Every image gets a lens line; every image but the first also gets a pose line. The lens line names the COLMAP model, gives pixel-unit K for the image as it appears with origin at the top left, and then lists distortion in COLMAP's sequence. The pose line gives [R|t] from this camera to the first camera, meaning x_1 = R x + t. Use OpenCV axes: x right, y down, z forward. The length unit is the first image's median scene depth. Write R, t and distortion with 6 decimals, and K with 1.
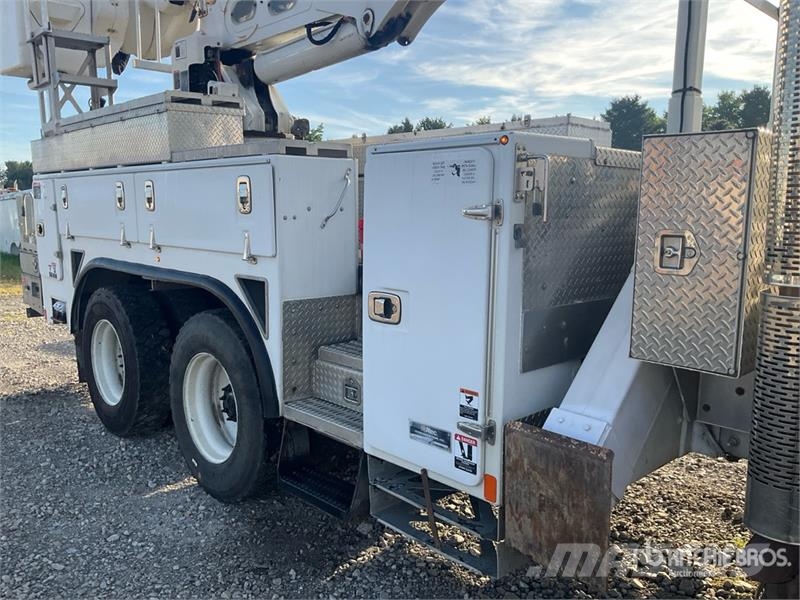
lens RADIAL K [[658.7, 0, 400.0], [0, 658.7, 300.0], [0, 0, 1]] dist [0.111225, -0.207815]
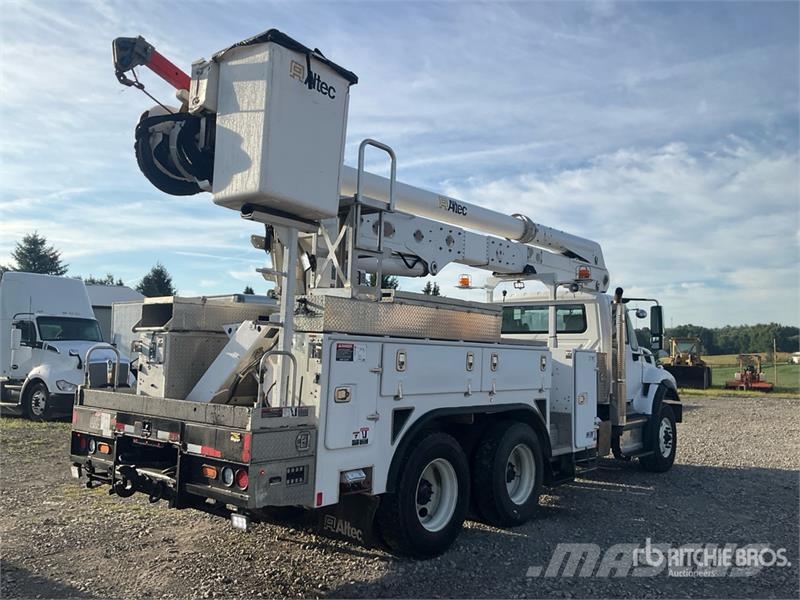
lens RADIAL K [[662.8, 0, 398.0], [0, 662.8, 297.3], [0, 0, 1]] dist [0.104175, -0.223838]
pose [[-0.121532, 0.075764, 0.989692, -1.862330], [0.110999, 0.991866, -0.062300, -0.221403], [-0.986362, 0.102283, -0.128953, 1.322375]]
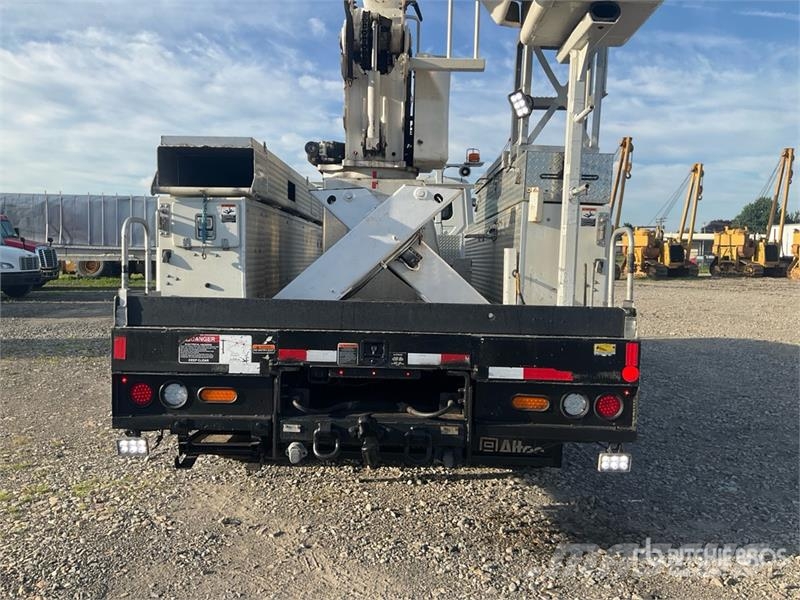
lens RADIAL K [[658.7, 0, 400.0], [0, 658.7, 300.0], [0, 0, 1]] dist [0.111225, -0.207815]
pose [[-0.710943, -0.065032, 0.700236, -1.129102], [0.074276, 0.983202, 0.166723, -0.289245], [-0.699316, 0.170541, -0.694170, 2.111191]]
